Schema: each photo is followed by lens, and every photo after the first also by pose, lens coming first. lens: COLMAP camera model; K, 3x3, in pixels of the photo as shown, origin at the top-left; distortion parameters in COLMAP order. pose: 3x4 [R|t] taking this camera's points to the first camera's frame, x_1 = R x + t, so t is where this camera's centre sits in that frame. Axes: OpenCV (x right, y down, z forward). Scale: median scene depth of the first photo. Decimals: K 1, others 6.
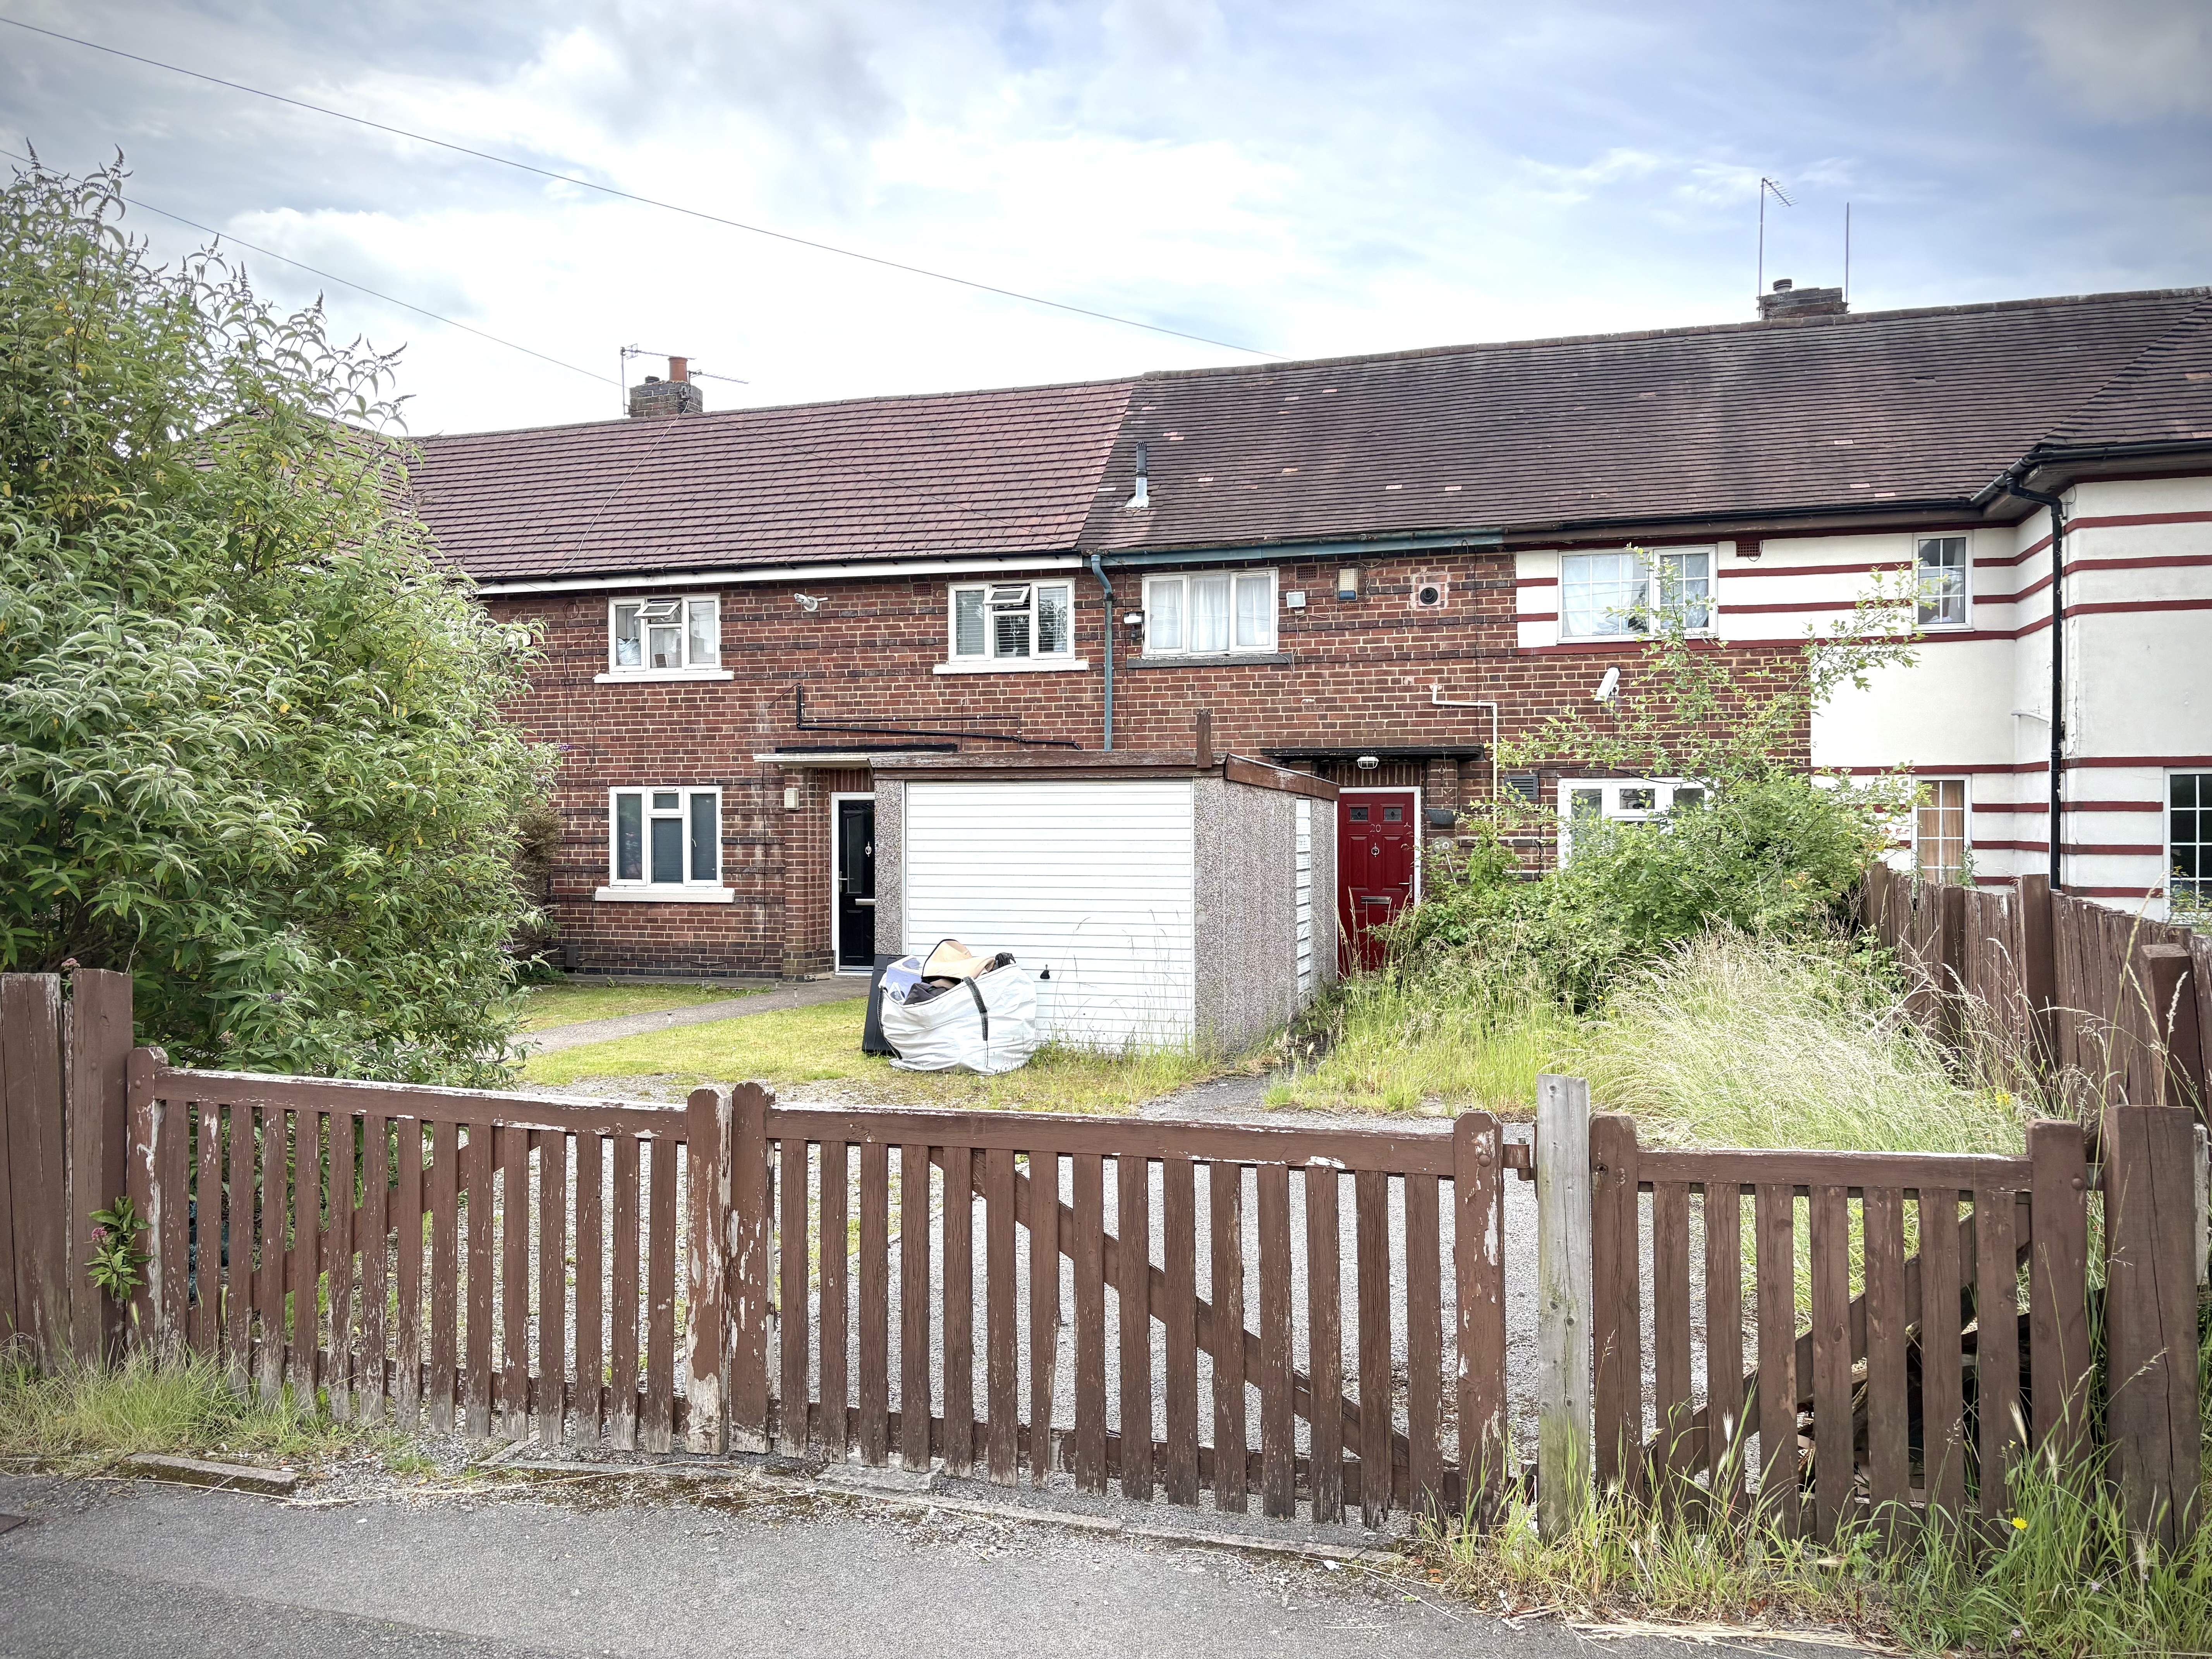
lens RADIAL K [[1676.1, 0, 1112.5], [0, 1676.1, 834.0], [0, 0, 1]] dist [0.058048, -0.026832]
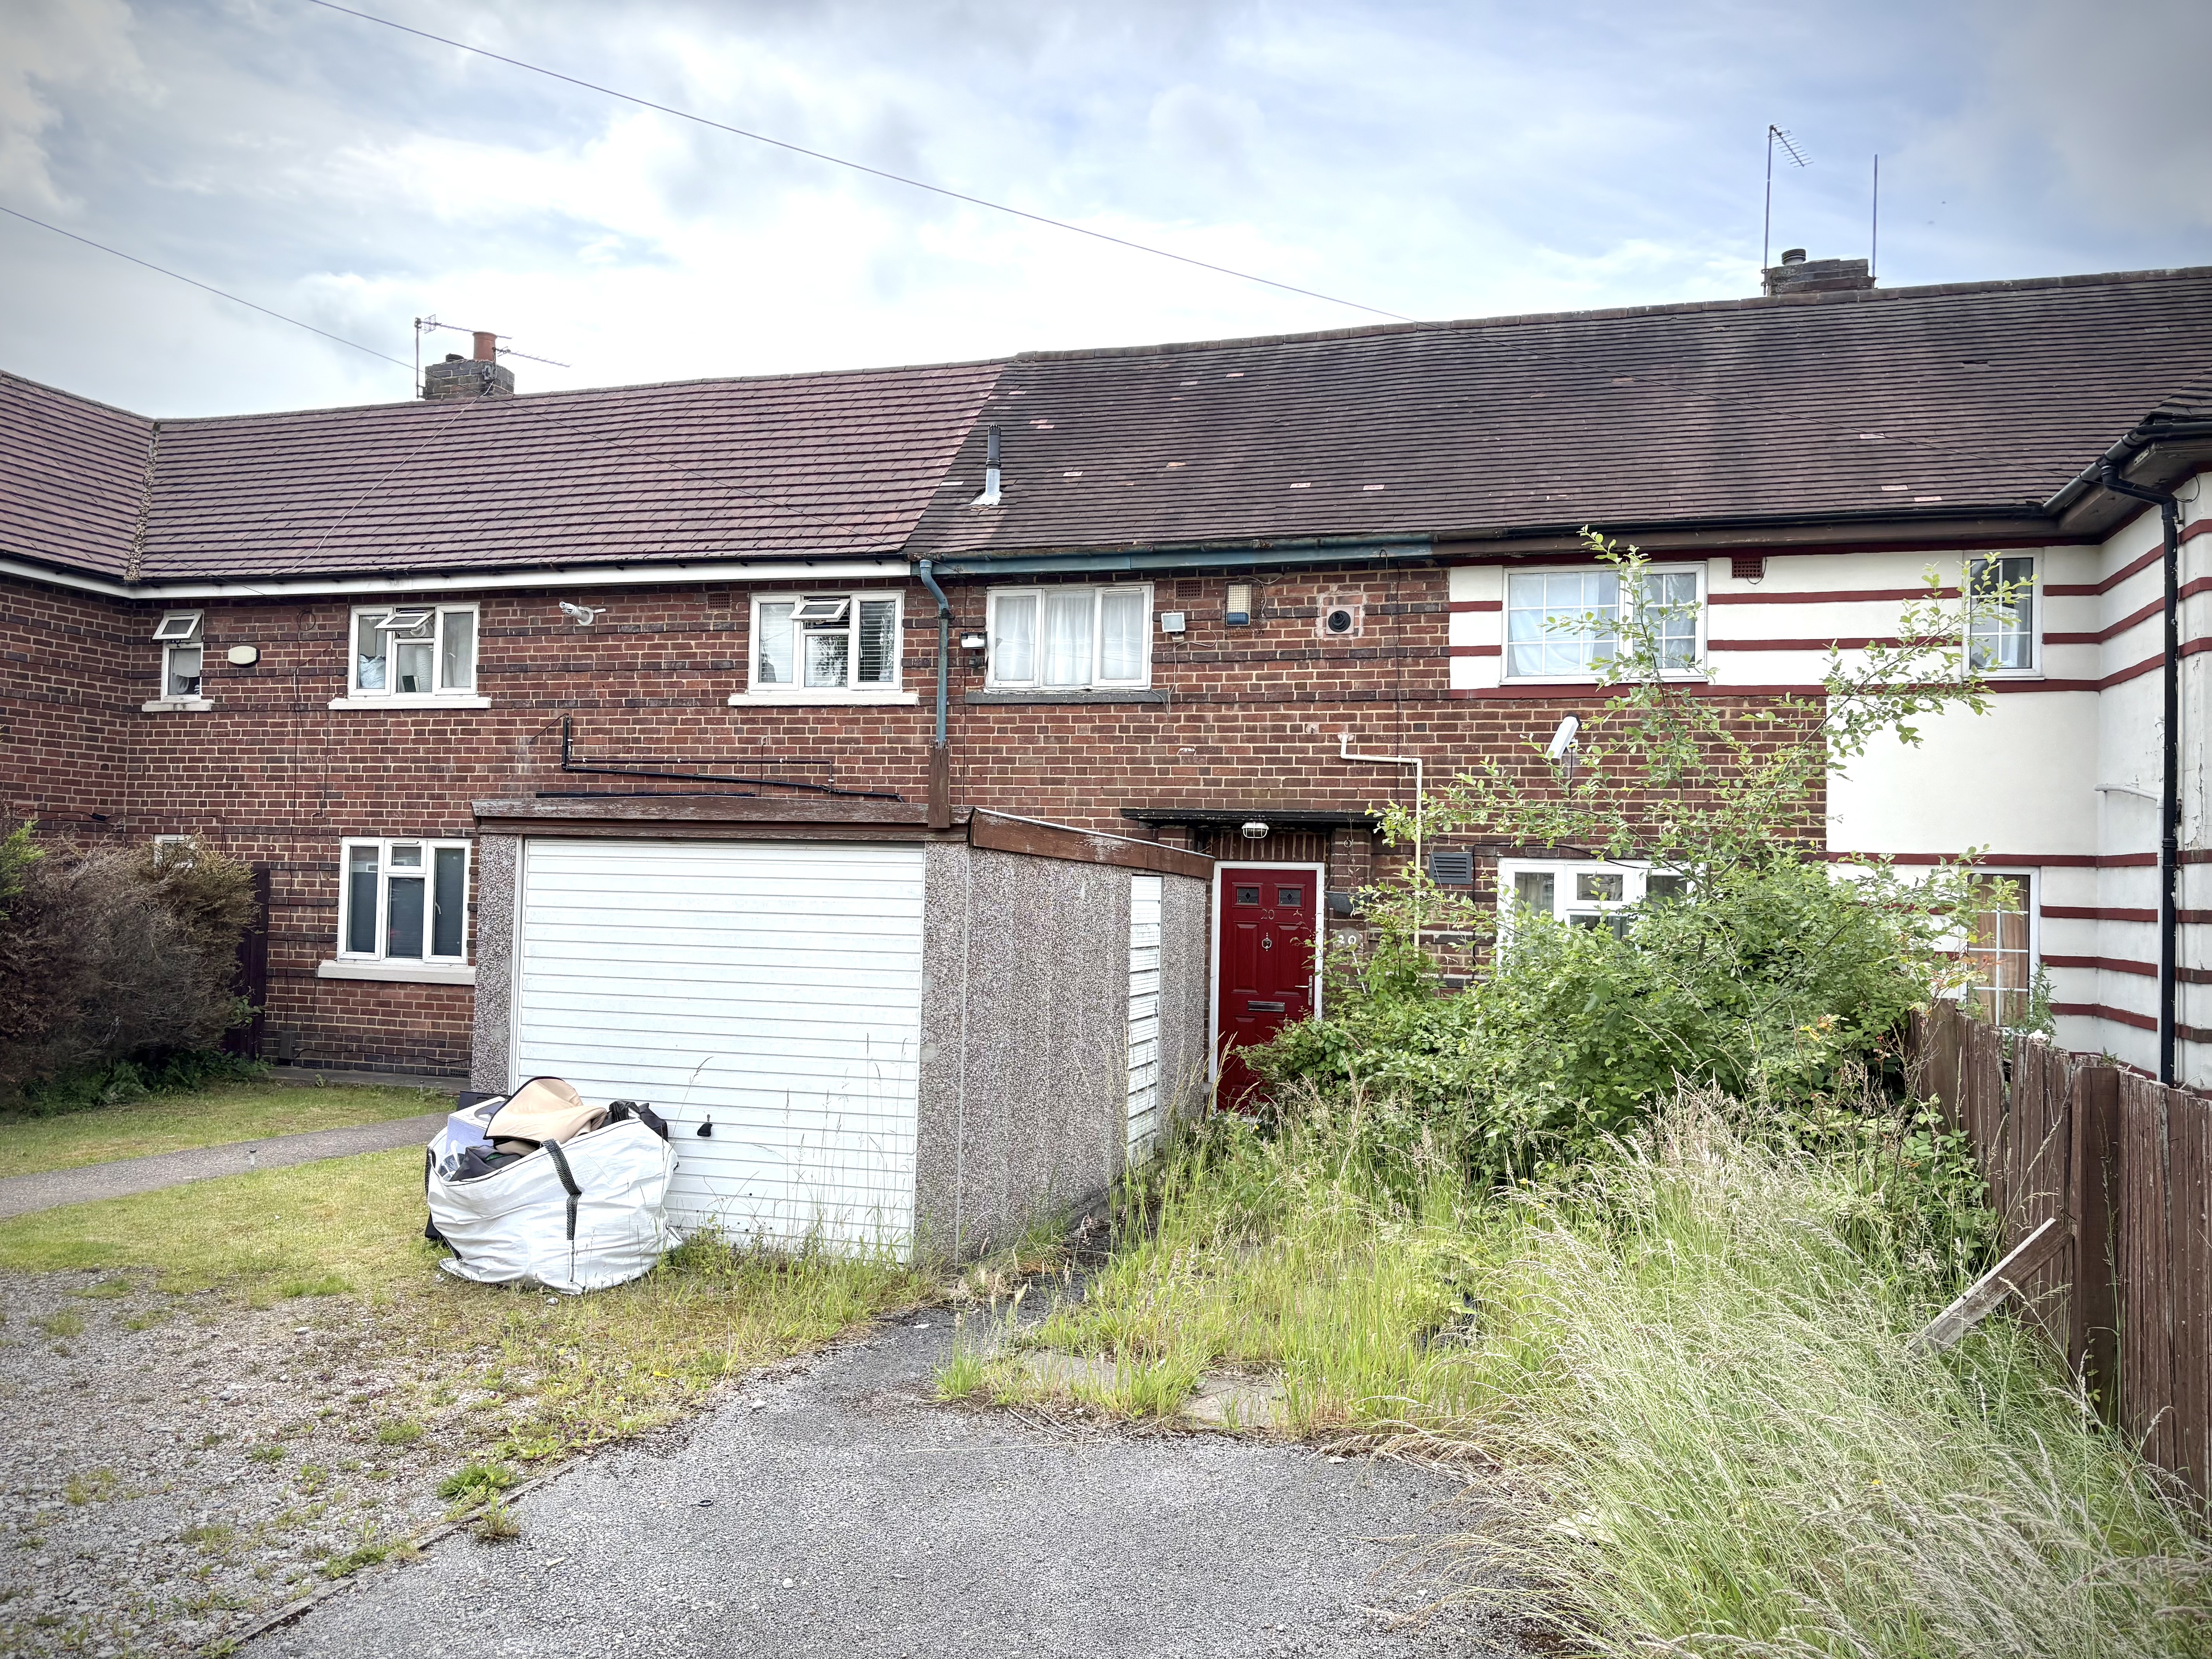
lens RADIAL K [[1676.1, 0, 1095.8], [0, 1676.1, 818.4], [0, 0, 1]] dist [0.058048, -0.026832]
pose [[0.999617, 0.025798, -0.010015, 0.081440], [-0.026237, 0.998572, -0.046529, -0.009488], [0.008800, 0.046774, 0.998867, 0.211125]]
